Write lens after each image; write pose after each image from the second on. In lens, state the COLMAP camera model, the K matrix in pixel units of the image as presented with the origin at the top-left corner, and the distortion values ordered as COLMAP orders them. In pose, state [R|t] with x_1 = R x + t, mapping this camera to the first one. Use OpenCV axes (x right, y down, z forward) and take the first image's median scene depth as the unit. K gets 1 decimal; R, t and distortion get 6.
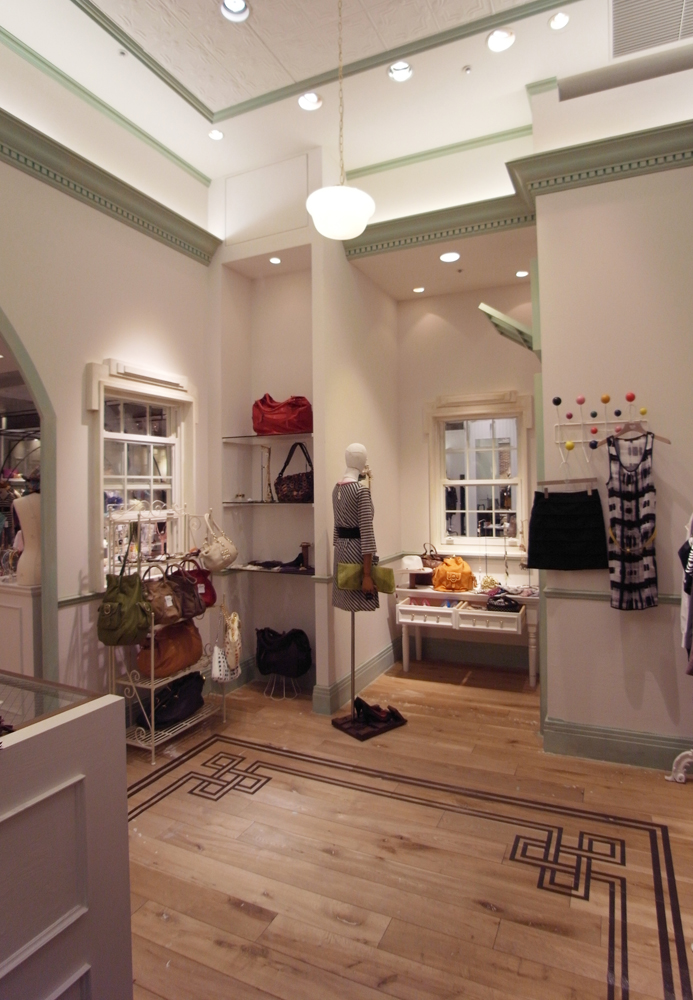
lens RADIAL K [[581.4, 0, 346.0], [0, 581.4, 496.5], [0, 0, 1]] dist [-0.001179, -0.000057]
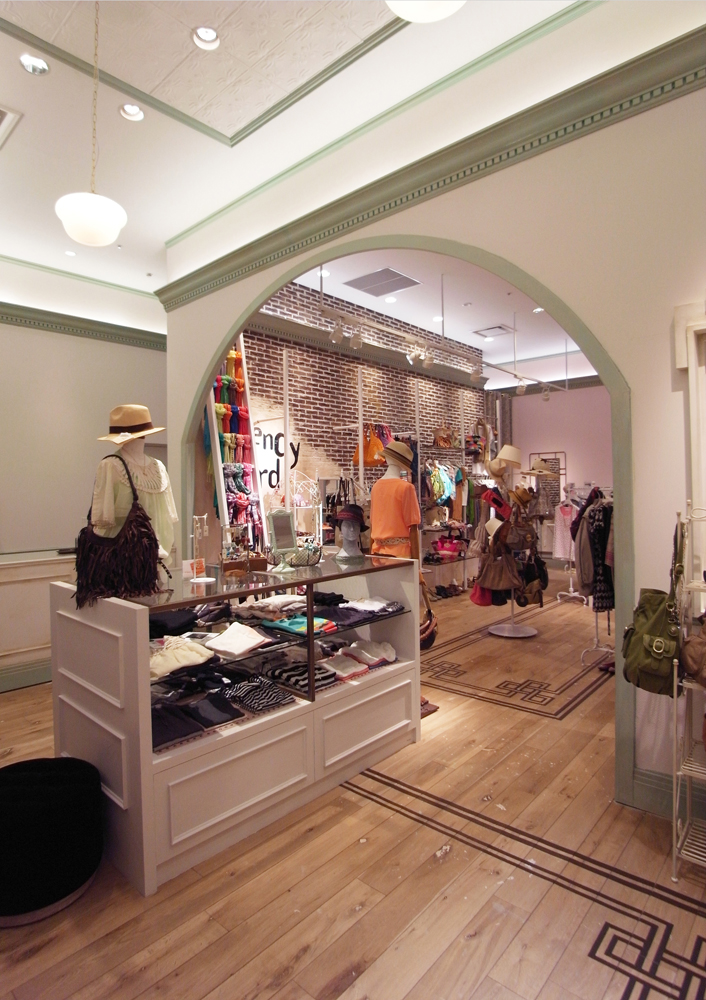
lens RADIAL K [[565.9, 0, 350.1], [0, 565.9, 495.4], [0, 0, 1]] dist [-0.002034, -0.000615]
pose [[-0.289412, 0.020865, -0.956977, 0.430253], [0.010127, 0.999773, 0.018735, -0.005112], [0.957151, -0.004269, -0.289558, 0.892882]]
